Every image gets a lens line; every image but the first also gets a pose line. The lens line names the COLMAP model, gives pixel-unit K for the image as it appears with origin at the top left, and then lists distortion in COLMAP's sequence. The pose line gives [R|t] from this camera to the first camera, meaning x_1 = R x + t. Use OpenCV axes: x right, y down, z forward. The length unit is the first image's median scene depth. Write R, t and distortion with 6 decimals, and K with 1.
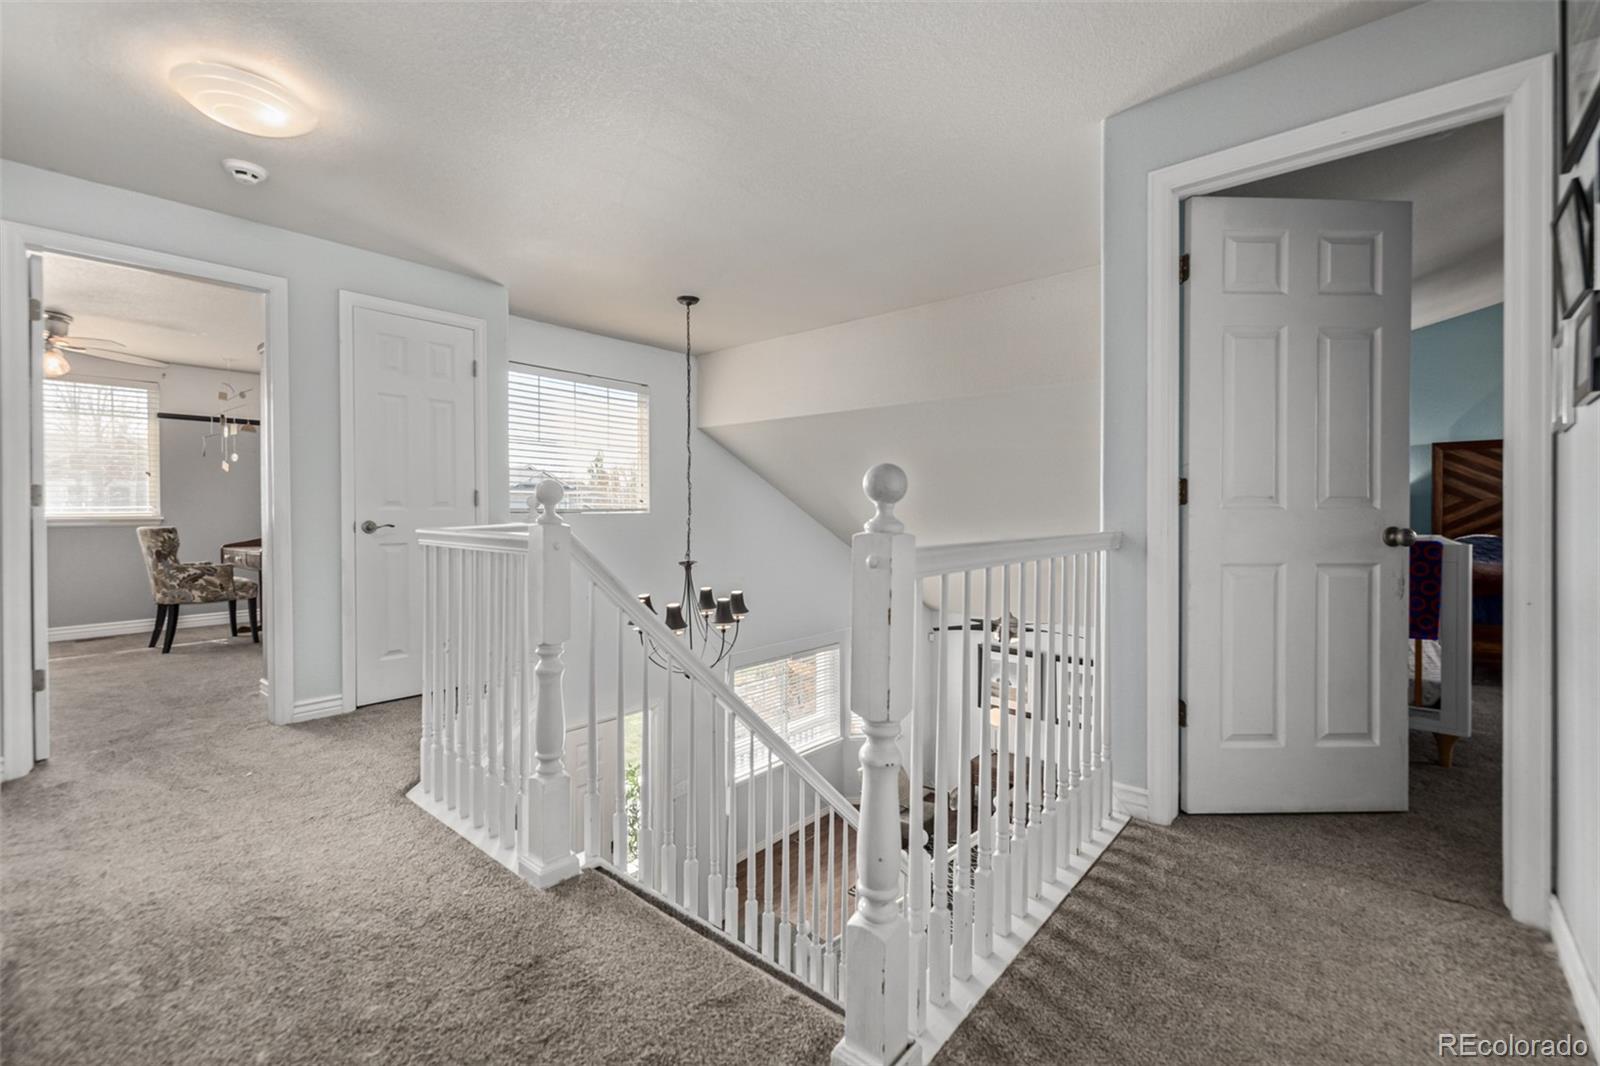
lens RADIAL K [[679.6, 0, 797.9], [0, 679.6, 522.7], [0, 0, 1]] dist [0.000508, 0.000488]
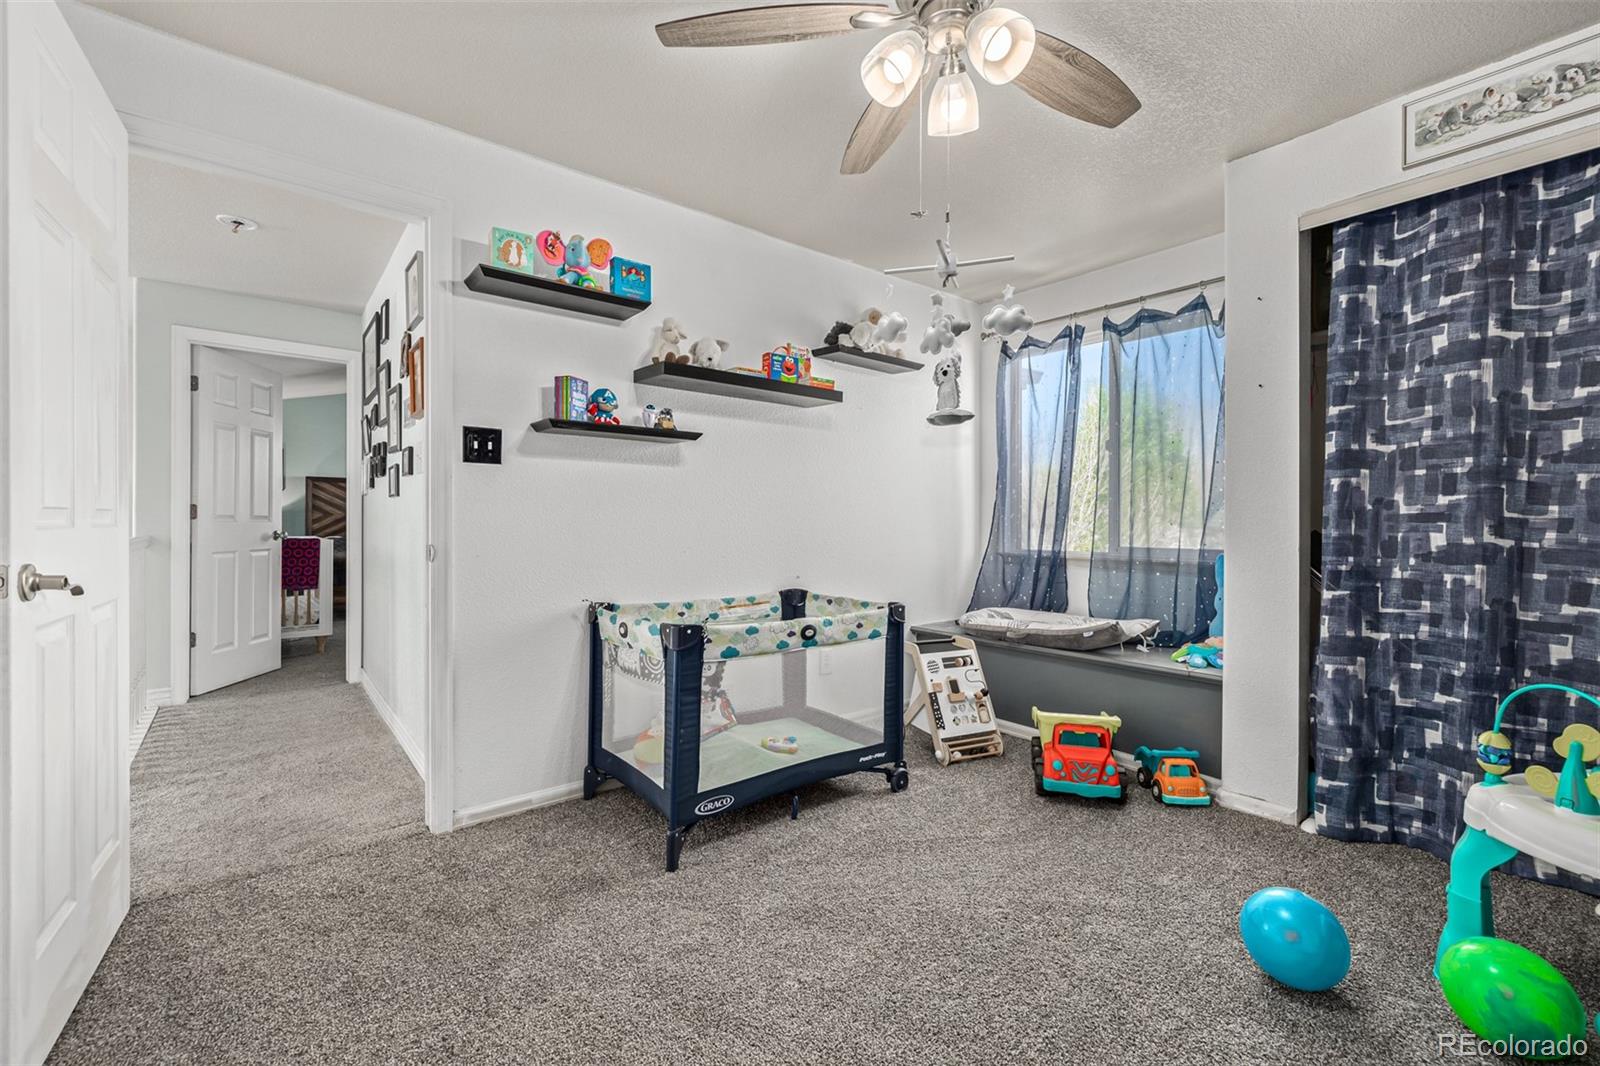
lens RADIAL K [[679.6, 0, 797.9], [0, 679.6, 522.7], [0, 0, 1]] dist [0.000508, 0.000488]
pose [[0.181322, 0.004617, 0.983413, -0.599378], [0.007491, 0.999953, -0.006076, 0.004333], [-0.983395, 0.008469, 0.181279, -0.581978]]
